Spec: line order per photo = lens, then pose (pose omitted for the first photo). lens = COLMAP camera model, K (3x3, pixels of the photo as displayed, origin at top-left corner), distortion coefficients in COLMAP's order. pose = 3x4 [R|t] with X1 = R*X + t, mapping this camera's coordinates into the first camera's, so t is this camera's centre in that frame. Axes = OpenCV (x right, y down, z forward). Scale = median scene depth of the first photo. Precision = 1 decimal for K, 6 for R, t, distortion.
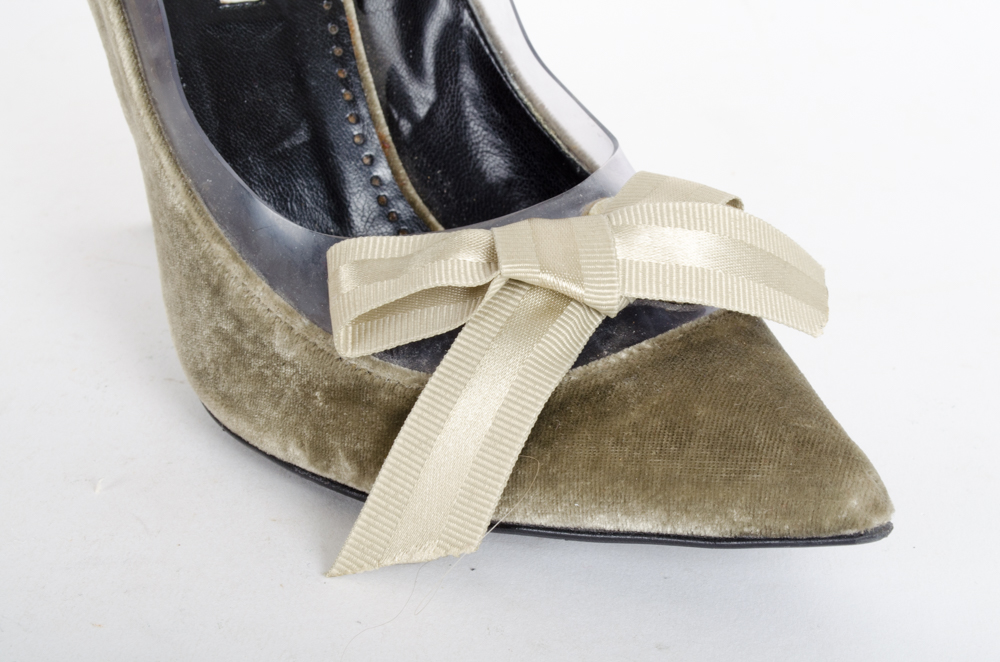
lens RADIAL K [[1702.8, 0, 497.5], [0, 1702.8, 332.9], [0, 0, 1]] dist [-0.008550, 0.000000]
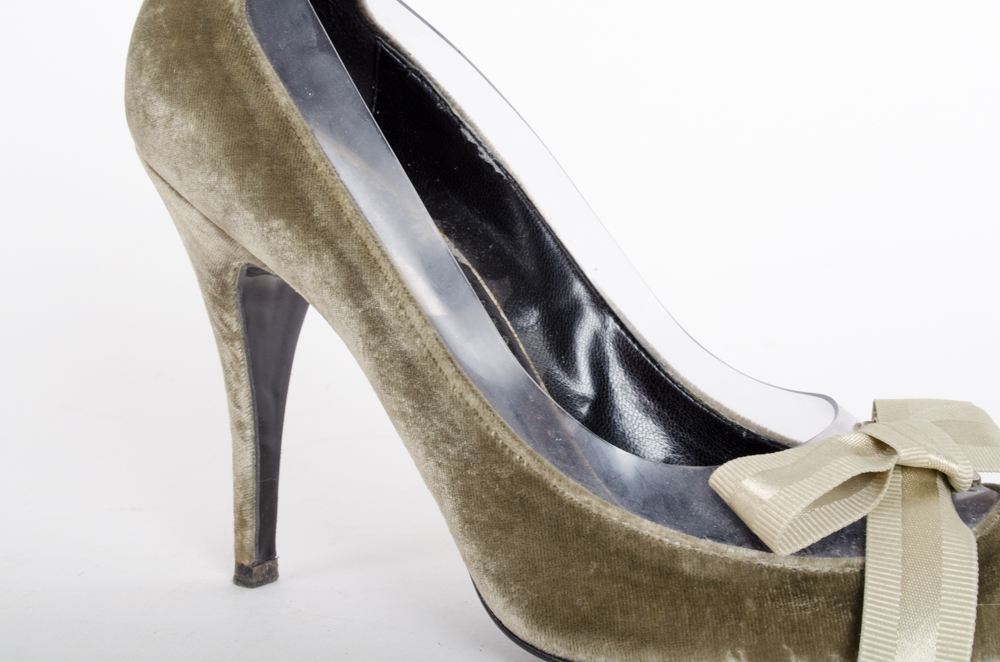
lens RADIAL K [[1571.1, 0, 500.8], [0, 1571.1, 329.3], [0, 0, 1]] dist [-0.041993, 0.000000]
pose [[0.892697, -0.058822, 0.446801, -0.690199], [0.202283, 0.938257, -0.280634, 0.123206], [-0.402707, 0.340901, 0.849478, 0.174408]]
